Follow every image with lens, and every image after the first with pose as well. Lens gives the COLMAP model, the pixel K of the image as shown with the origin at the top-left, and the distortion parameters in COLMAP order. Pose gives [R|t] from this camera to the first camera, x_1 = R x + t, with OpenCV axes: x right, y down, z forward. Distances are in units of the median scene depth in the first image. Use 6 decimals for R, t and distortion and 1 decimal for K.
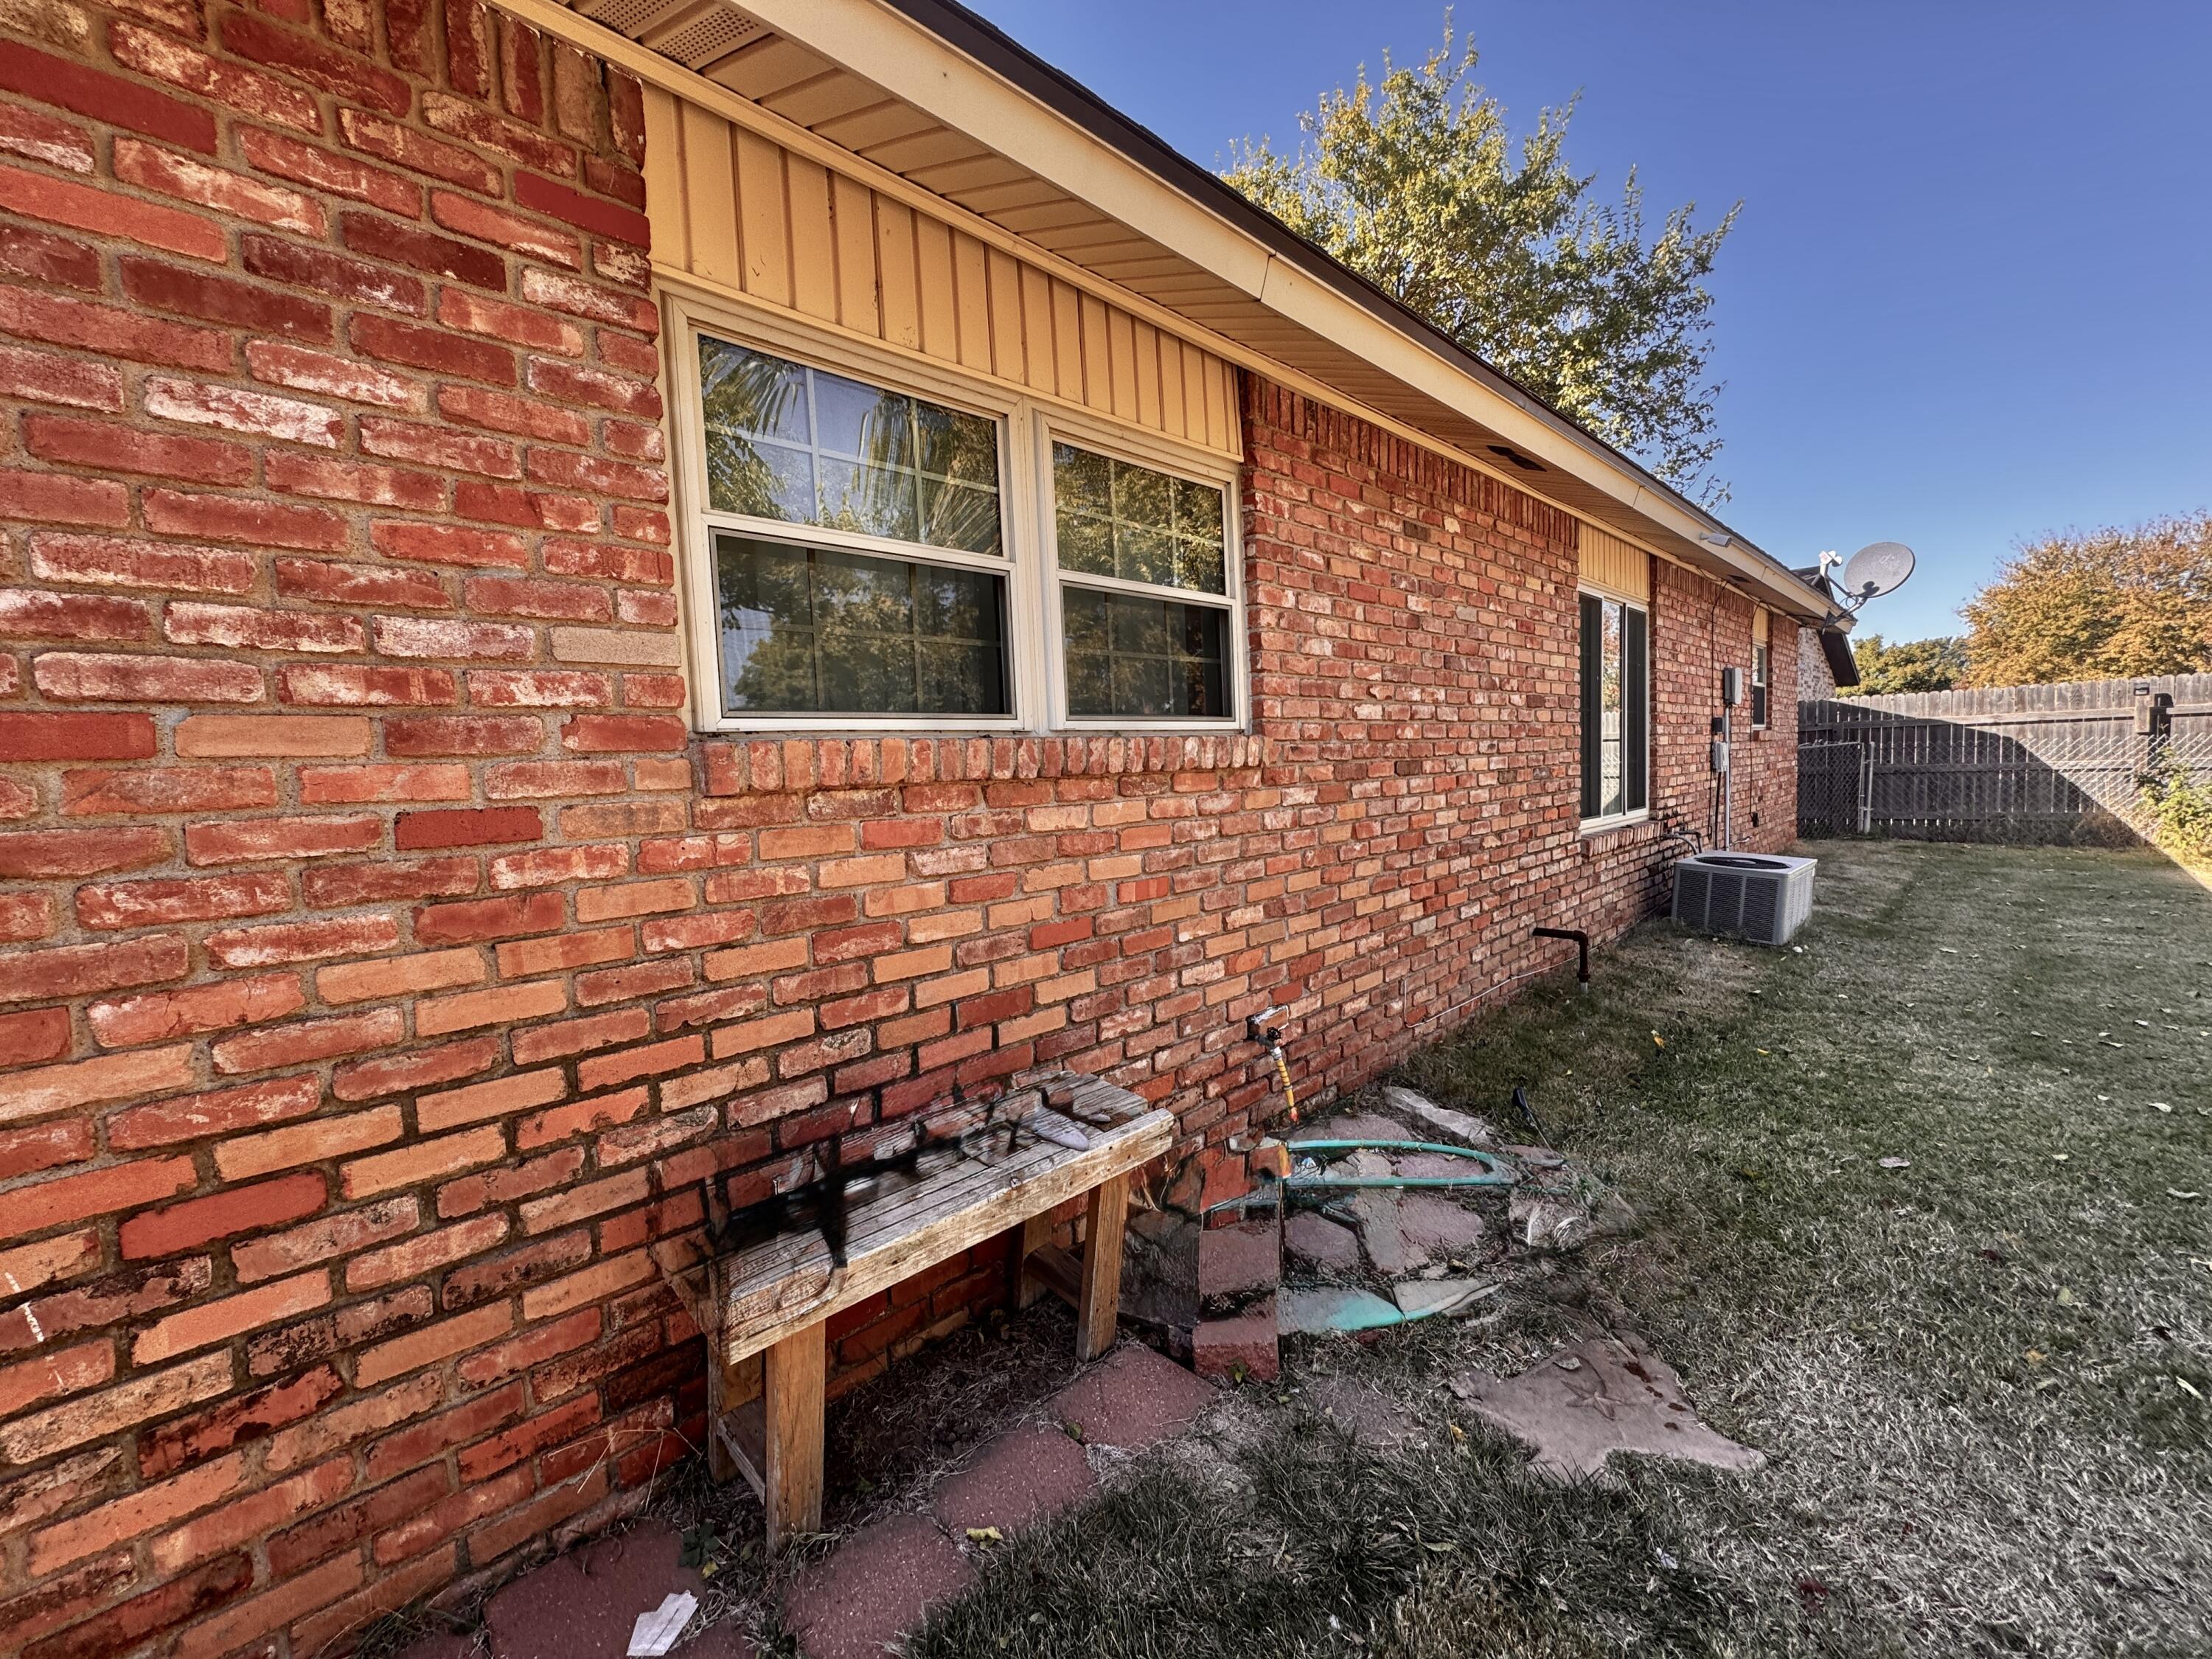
lens RADIAL K [[886.5, 0, 1106.0], [0, 886.5, 829.5], [0, 0, 1]] dist [-0.002228, 0.000042]
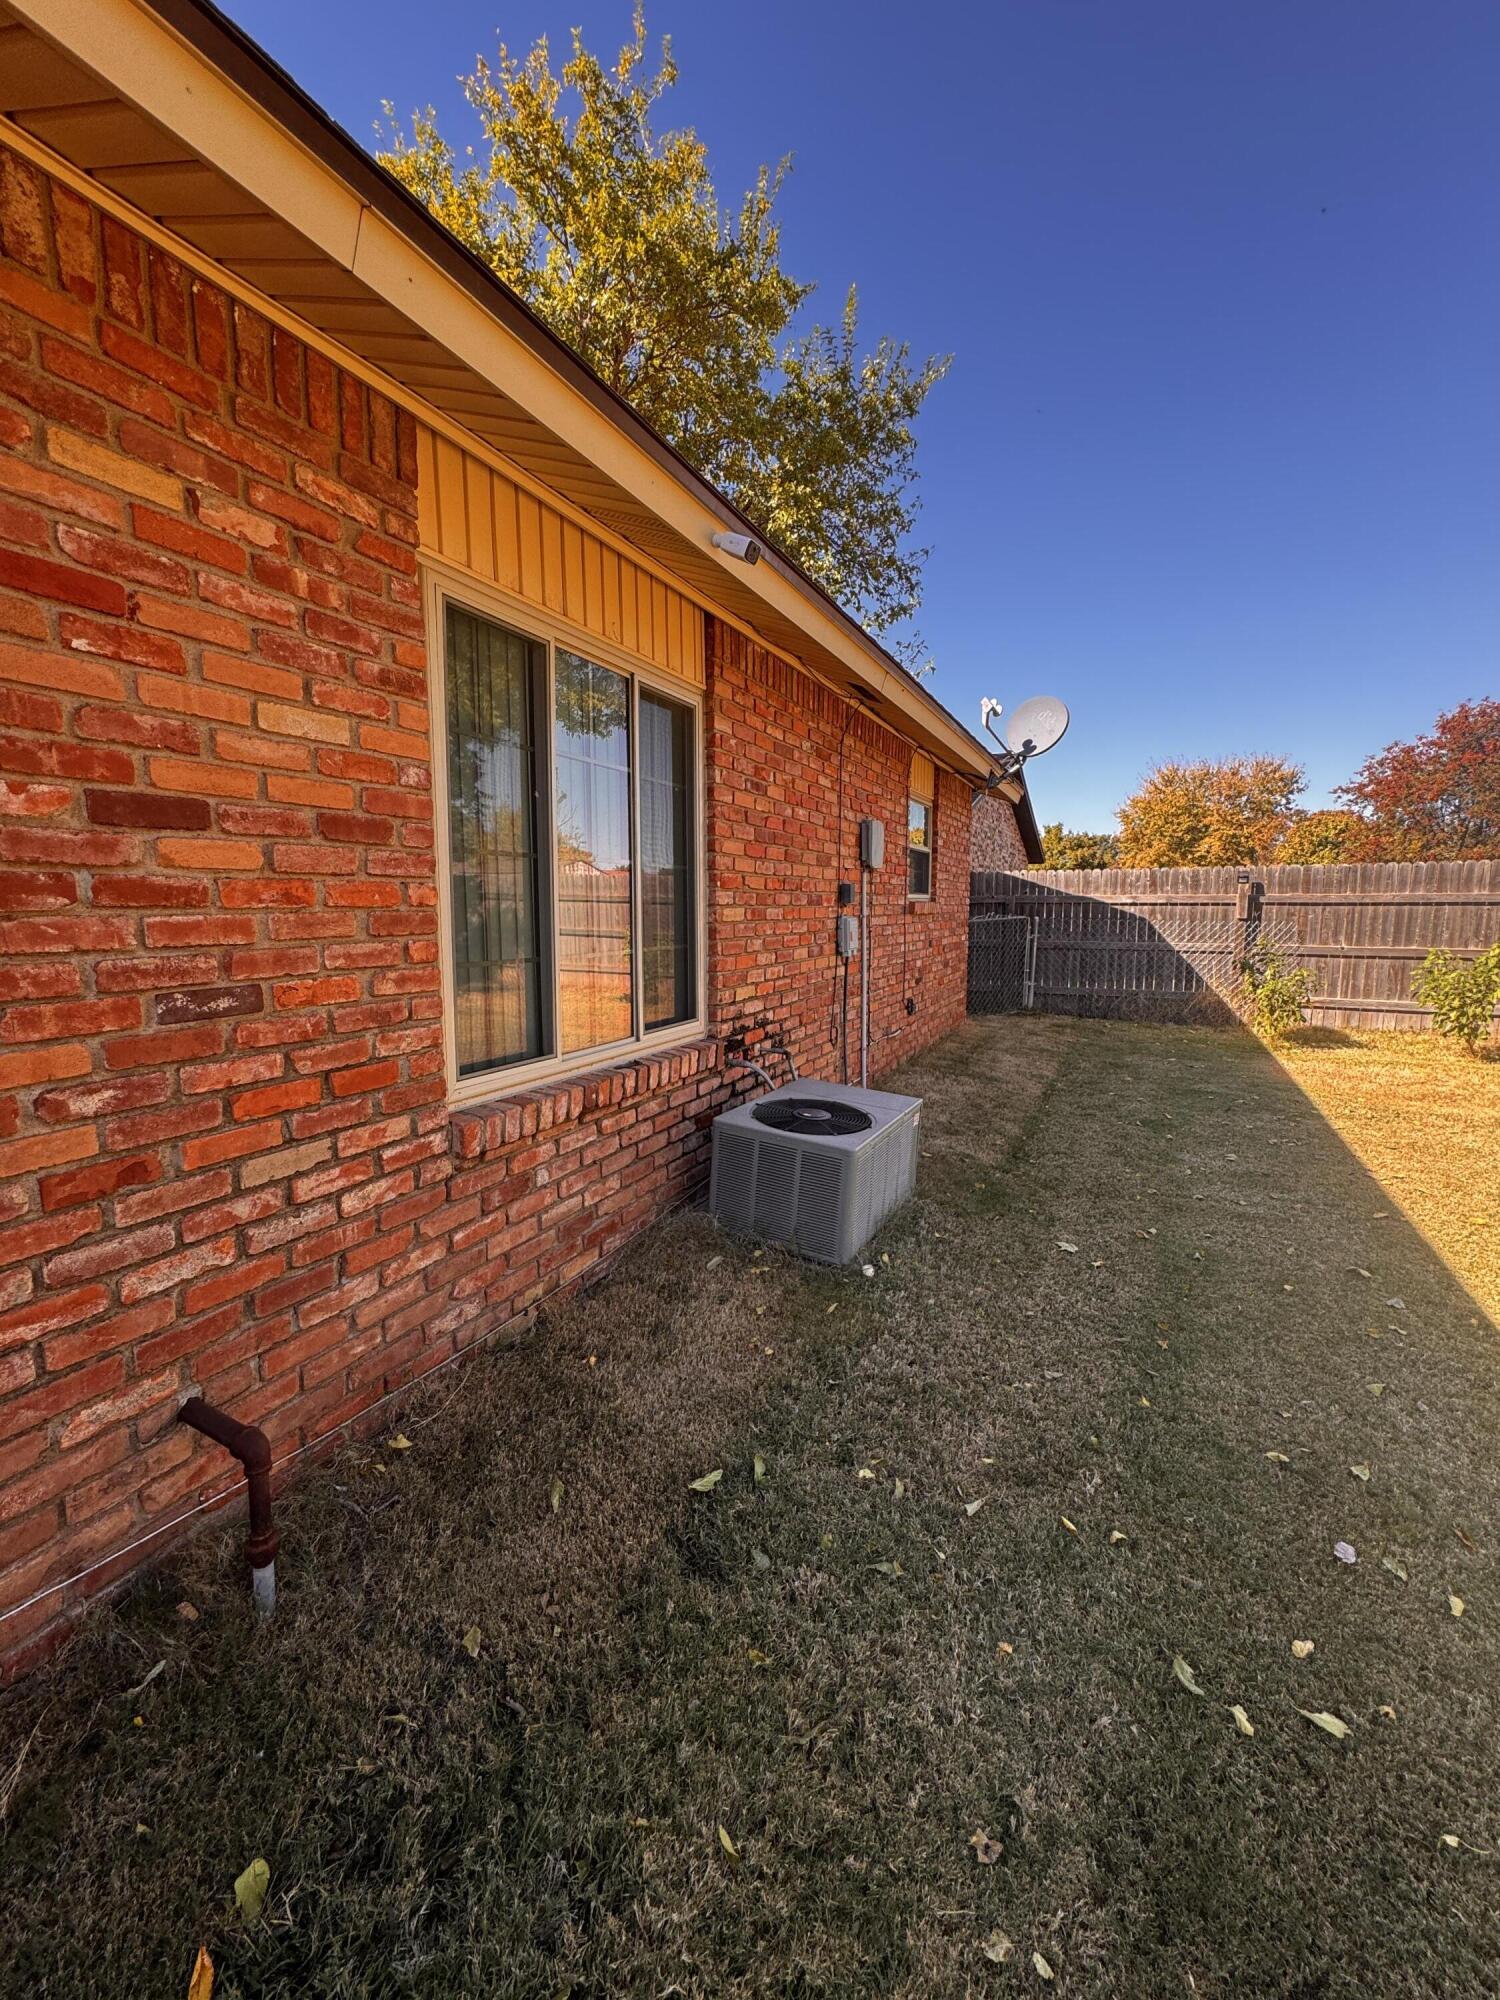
lens RADIAL K [[813.6, 0, 750.0], [0, 813.6, 1000.0], [0, 0, 1]] dist [0.000052, 0.000446]
pose [[0.939311, 0.001679, 0.343064, 0.271984], [-0.015113, 0.999220, 0.036488, -0.037249], [-0.342735, -0.039458, 0.938603, 0.270078]]
